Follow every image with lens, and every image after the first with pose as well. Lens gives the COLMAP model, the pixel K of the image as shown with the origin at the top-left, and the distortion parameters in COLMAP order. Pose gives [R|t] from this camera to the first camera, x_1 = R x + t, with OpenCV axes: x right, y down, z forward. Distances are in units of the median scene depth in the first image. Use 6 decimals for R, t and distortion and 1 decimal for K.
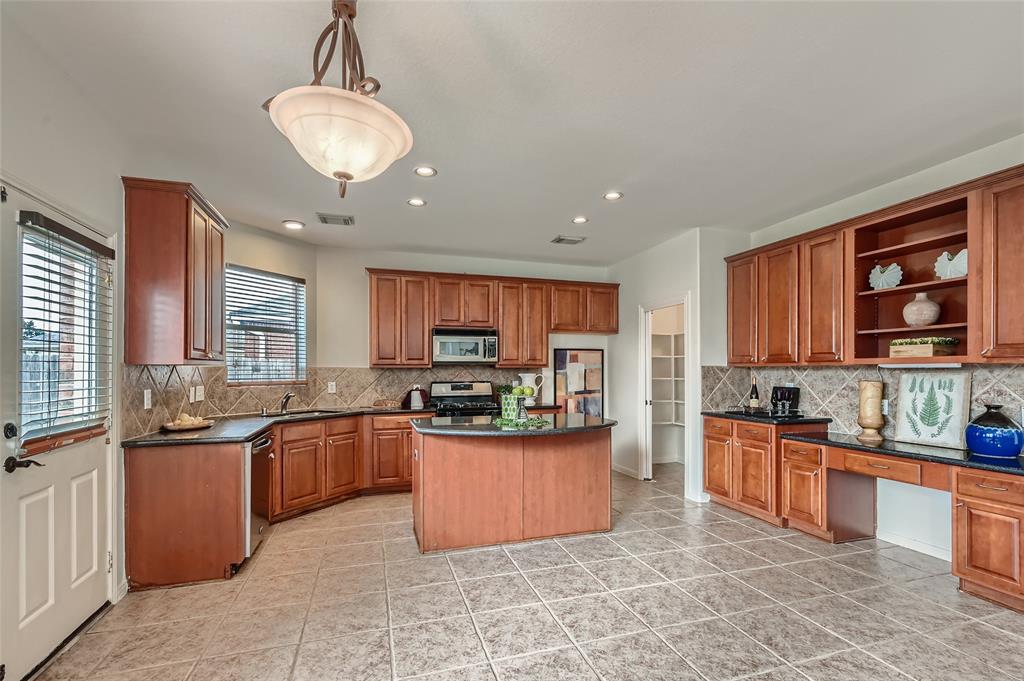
lens RADIAL K [[456.7, 0, 511.3], [0, 456.7, 370.6], [0, 0, 1]] dist [0.000557, 0.000827]
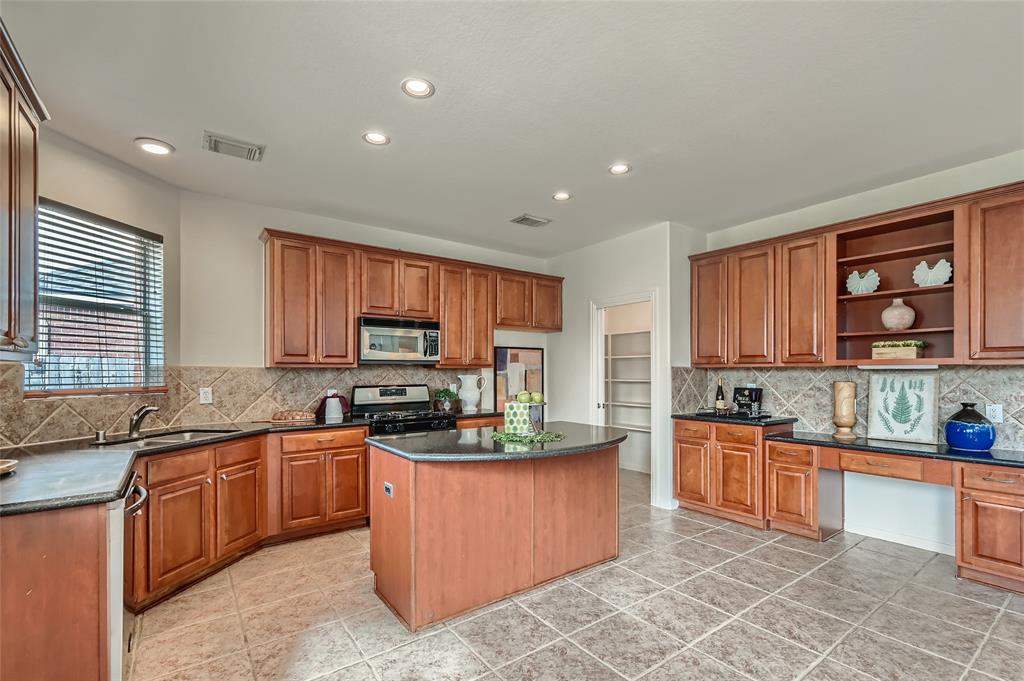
lens RADIAL K [[457.9, 0, 525.5], [0, 457.9, 373.4], [0, 0, 1]] dist [0.001025, 0.000086]
pose [[0.940947, -0.000639, 0.338553, -0.209127], [-0.000522, 0.999994, 0.003340, 0.000639], [-0.338553, -0.003320, 0.940942, 0.215988]]
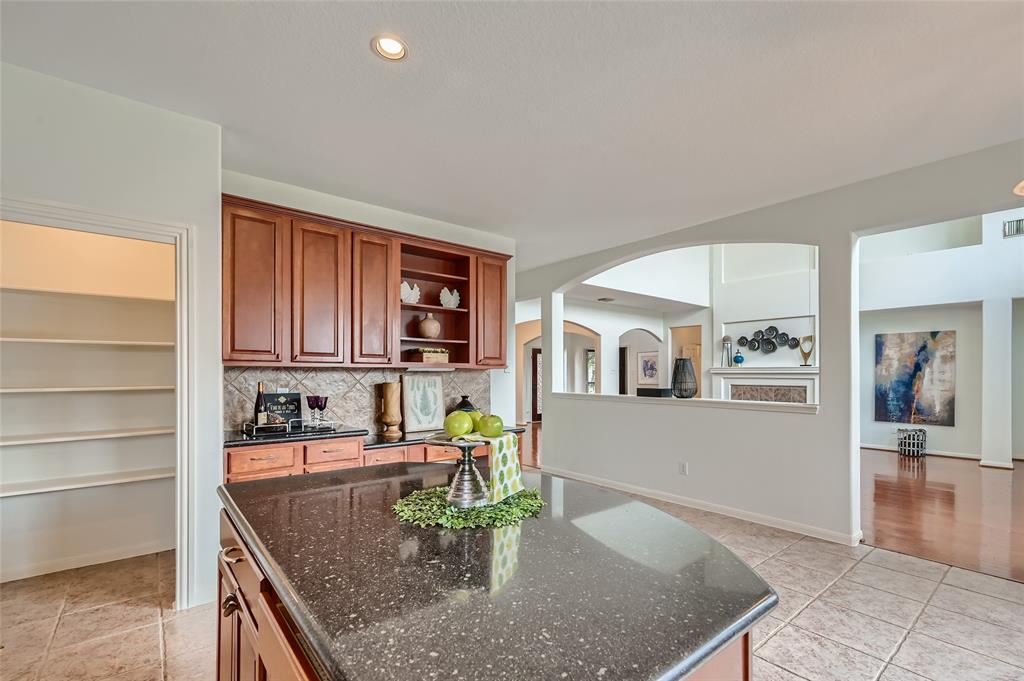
lens RADIAL K [[457.9, 0, 525.5], [0, 457.9, 373.4], [0, 0, 1]] dist [0.001025, 0.000086]
pose [[-0.387042, 0.002341, 0.922059, -0.297007], [-0.001652, 0.999993, -0.003233, 0.002864], [-0.922060, -0.002775, -0.387036, 0.932371]]
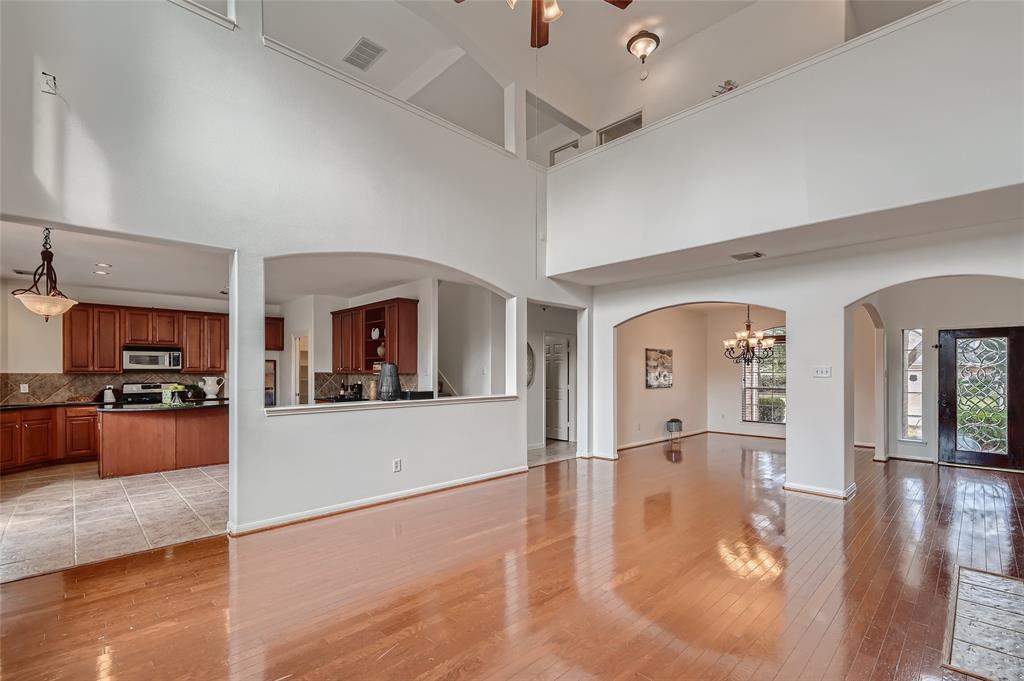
lens RADIAL K [[457.9, 0, 525.5], [0, 457.9, 373.4], [0, 0, 1]] dist [0.001025, 0.000086]
pose [[0.886317, -0.000628, 0.463079, 0.341176], [-0.002130, 0.999983, 0.005434, -0.020254], [-0.463074, -0.005802, 0.886300, -1.039012]]
